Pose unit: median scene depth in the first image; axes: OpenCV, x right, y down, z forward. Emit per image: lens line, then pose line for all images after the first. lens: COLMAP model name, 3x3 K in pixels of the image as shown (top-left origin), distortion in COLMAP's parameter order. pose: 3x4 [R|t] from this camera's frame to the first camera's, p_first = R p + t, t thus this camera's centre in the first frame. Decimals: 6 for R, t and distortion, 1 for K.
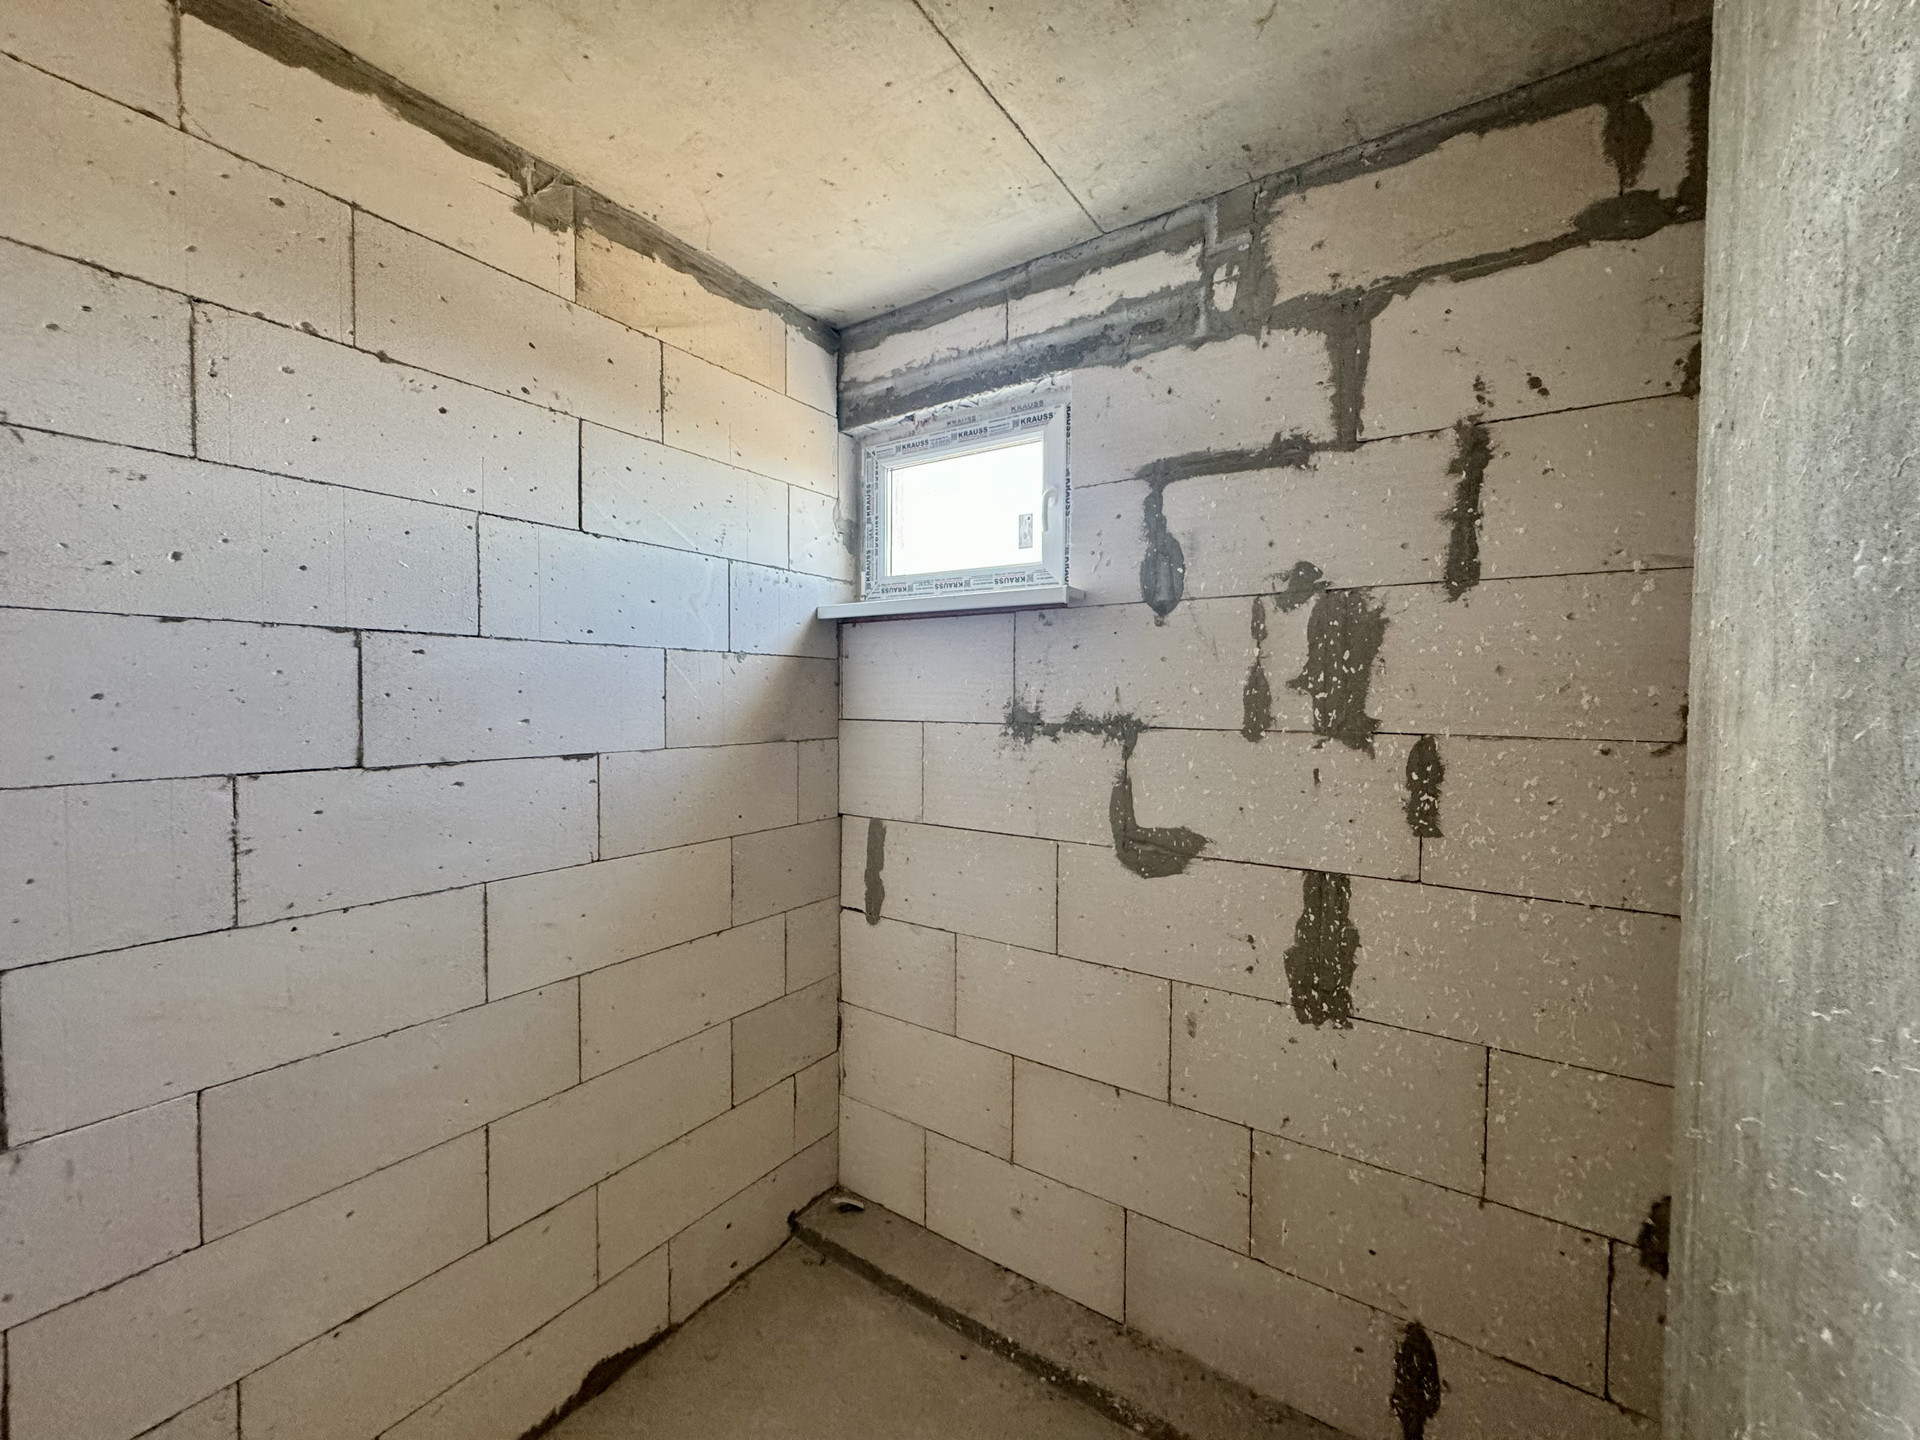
lens RADIAL K [[766.3, 0, 960.3], [0, 766.3, 718.0], [0, 0, 1]] dist [-0.002160, 0.000679]
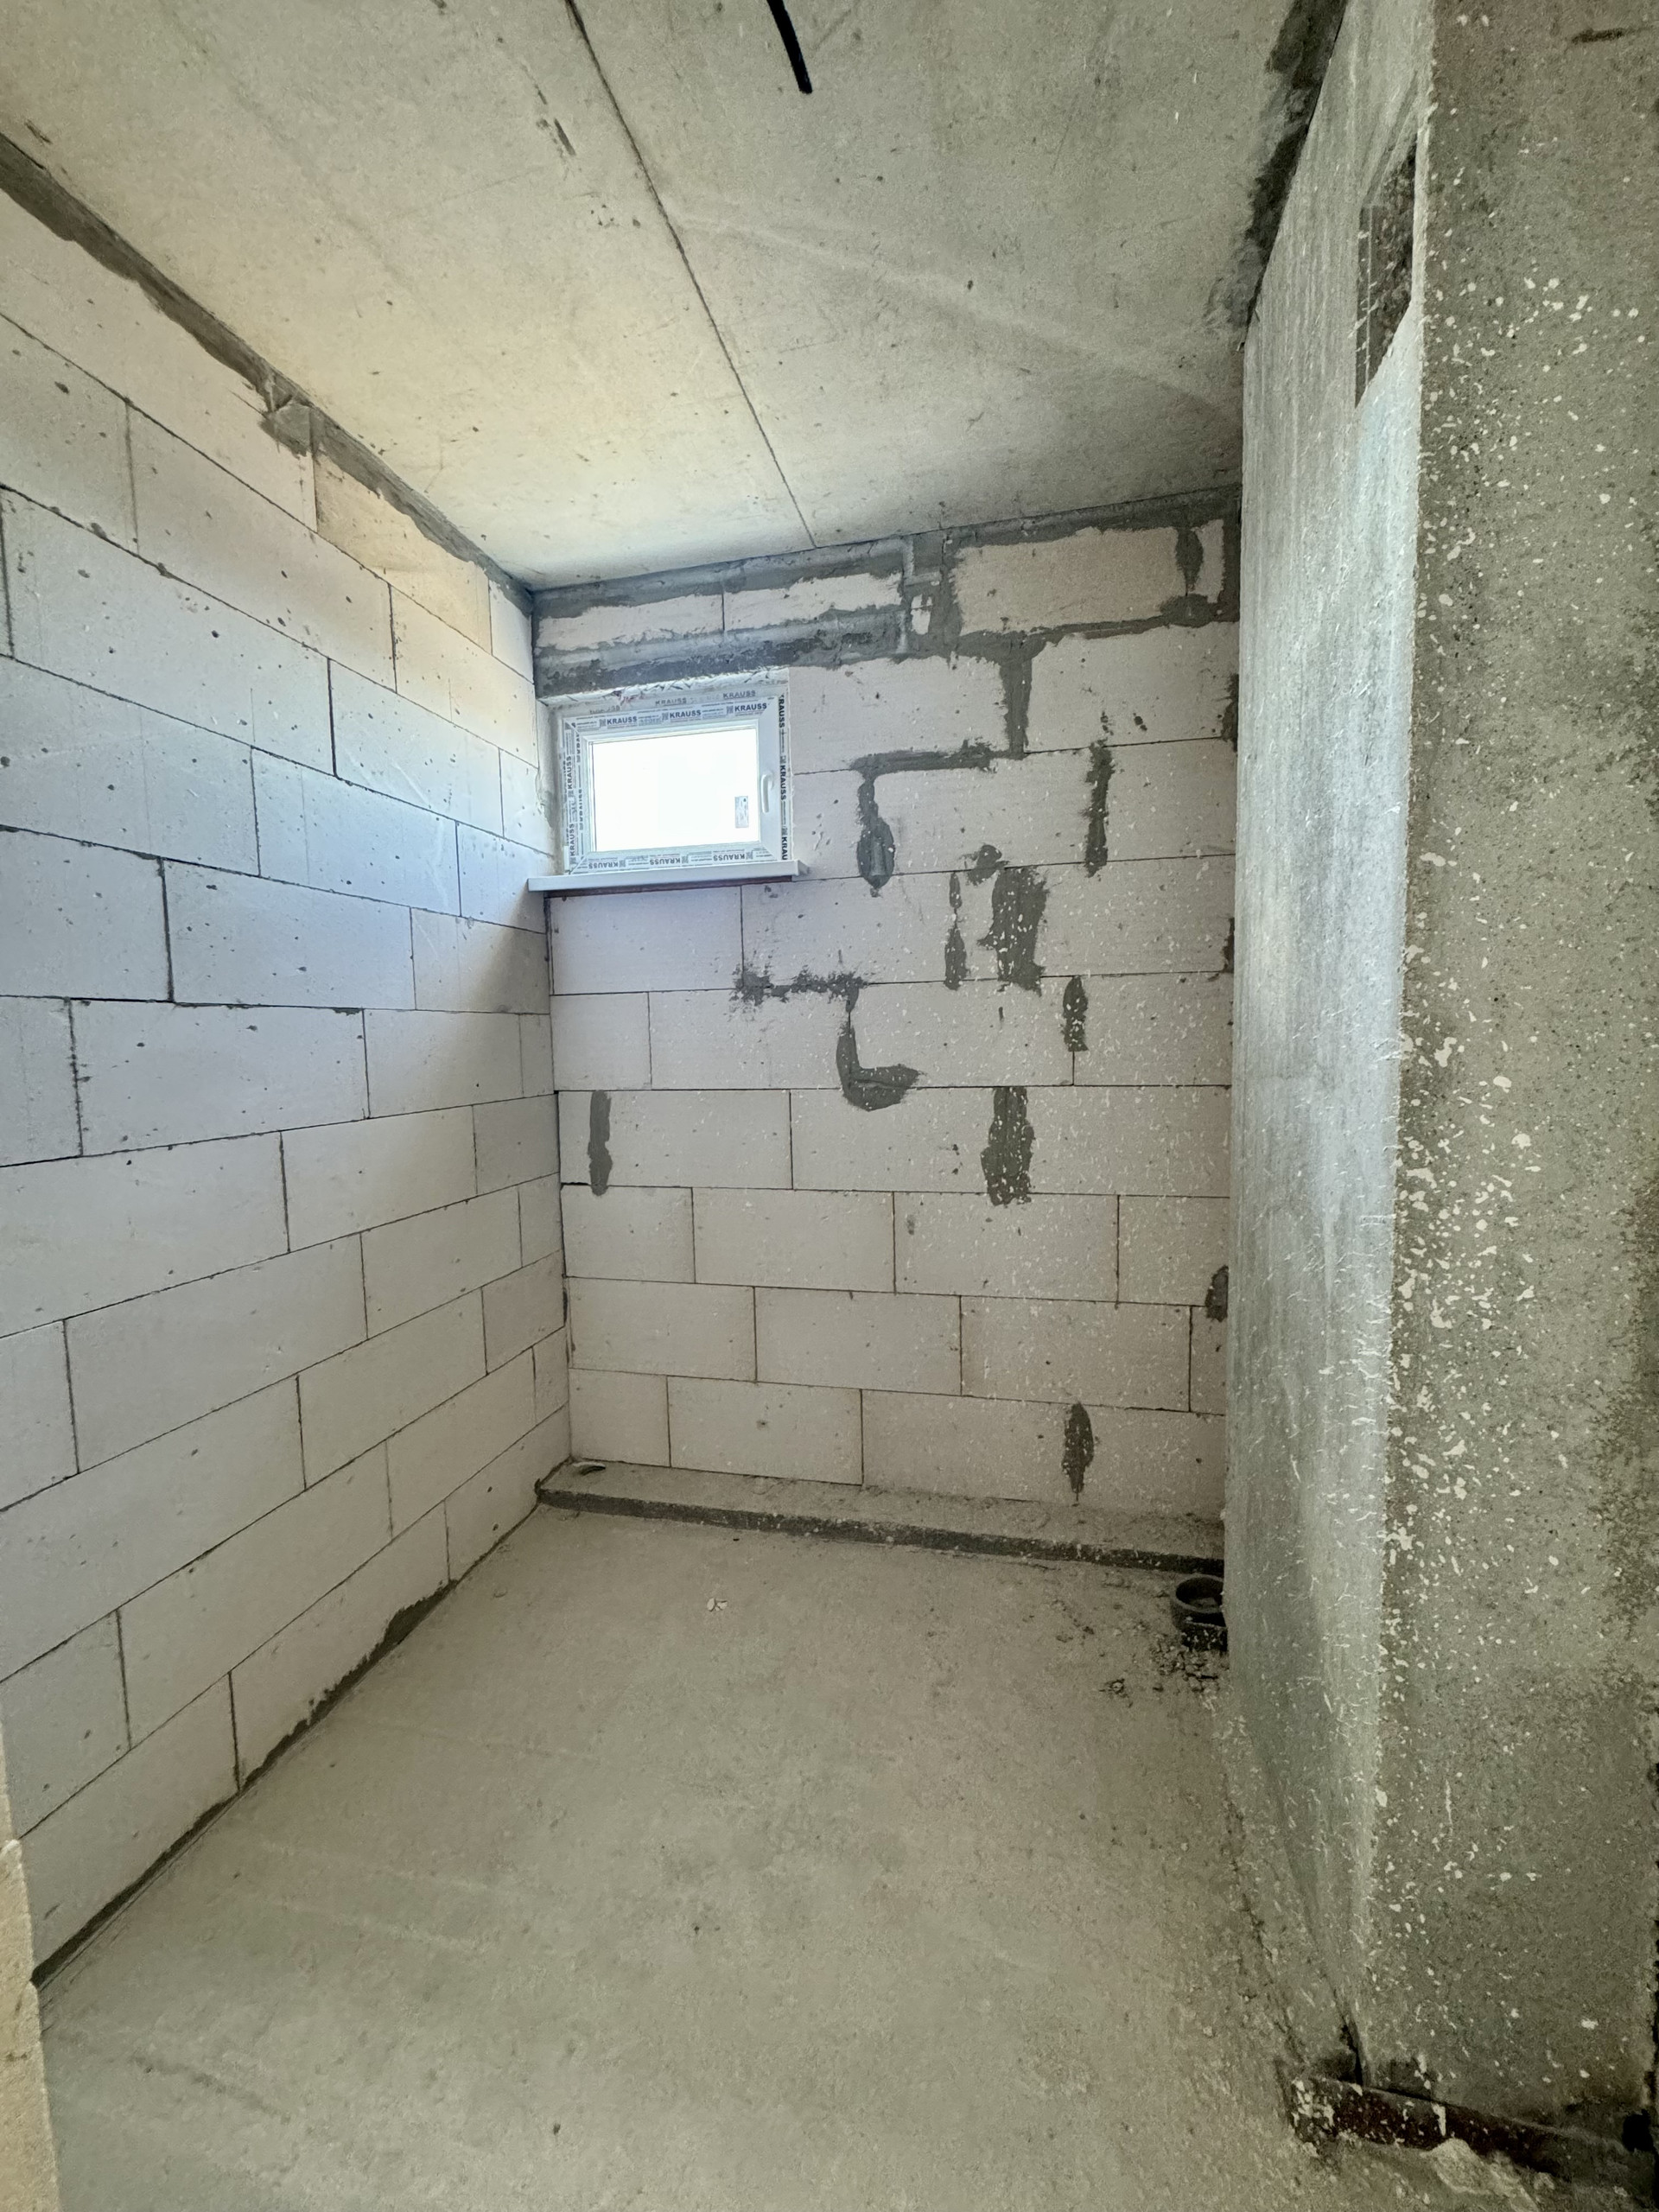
lens RADIAL K [[882.8, 0, 831.9], [0, 882.8, 1106.0], [0, 0, 1]] dist [-0.002160, 0.000679]
pose [[0.932232, -0.054397, 0.357750, -0.346278], [0.037043, 0.997789, 0.055190, 0.140176], [-0.359961, -0.038198, 0.932185, -0.297234]]
